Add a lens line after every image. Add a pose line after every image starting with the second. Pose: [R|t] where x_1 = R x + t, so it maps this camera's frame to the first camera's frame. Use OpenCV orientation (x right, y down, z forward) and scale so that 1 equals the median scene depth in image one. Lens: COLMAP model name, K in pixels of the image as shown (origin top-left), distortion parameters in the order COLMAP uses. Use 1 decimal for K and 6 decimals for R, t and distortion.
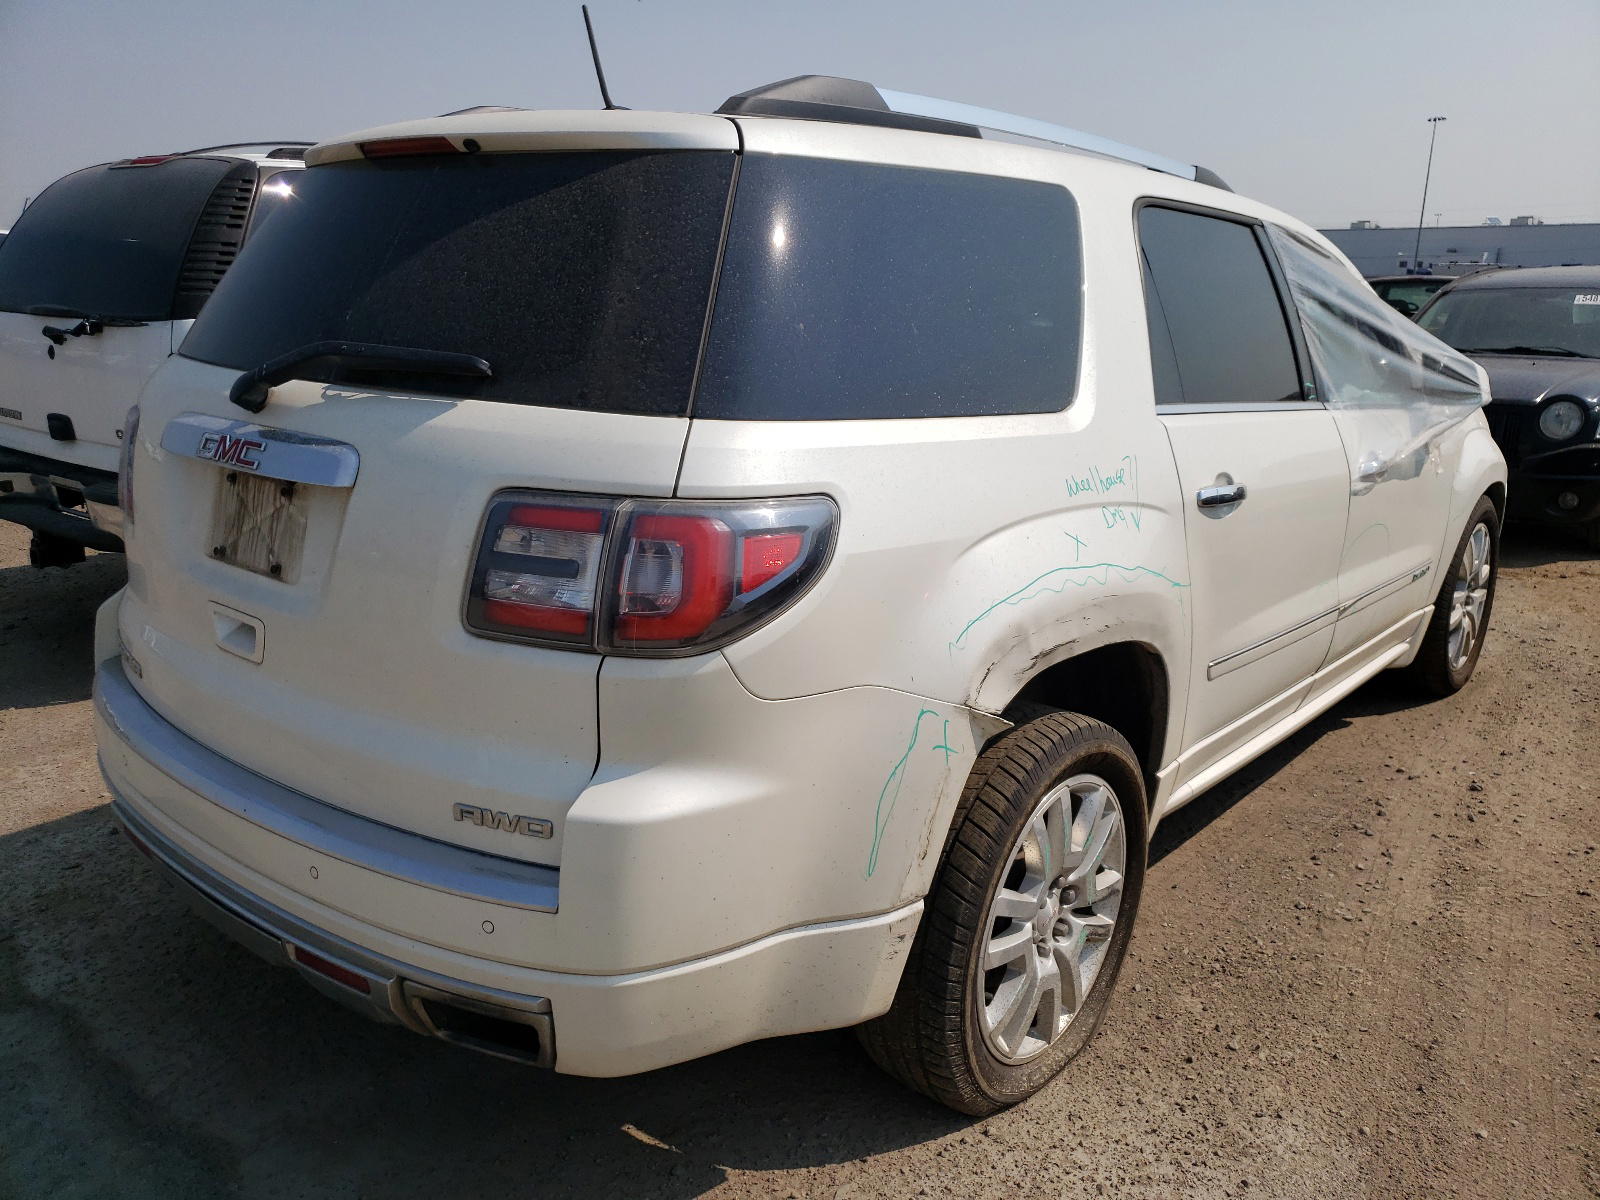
lens RADIAL K [[1212.5, 0, 800.0], [0, 1212.5, 600.0], [0, 0, 1]] dist [-0.002837, -0.001730]
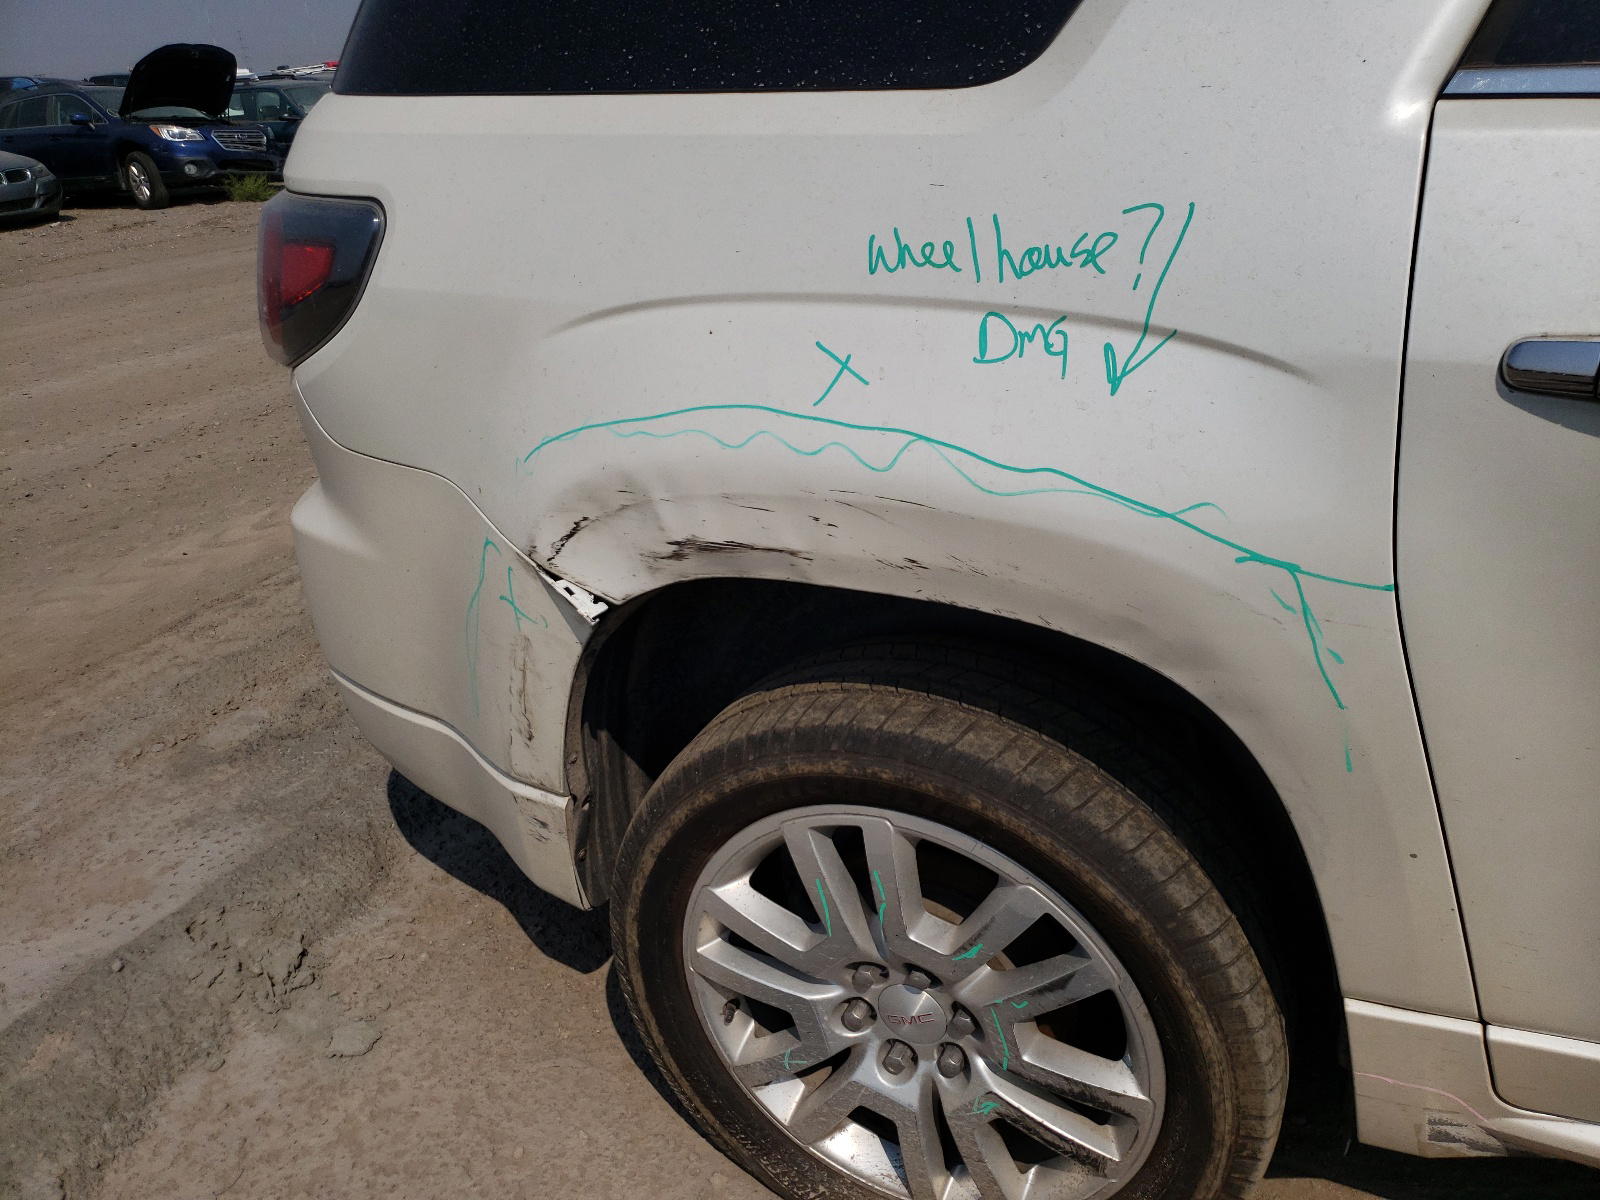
lens RADIAL K [[1212.5, 0, 800.0], [0, 1212.5, 600.0], [0, 0, 1]] dist [-0.002837, -0.001730]
pose [[0.305205, 0.376935, -0.874511, 0.671286], [-0.151445, 0.925853, 0.346209, -0.125172], [0.940167, 0.026776, 0.339660, 0.803719]]
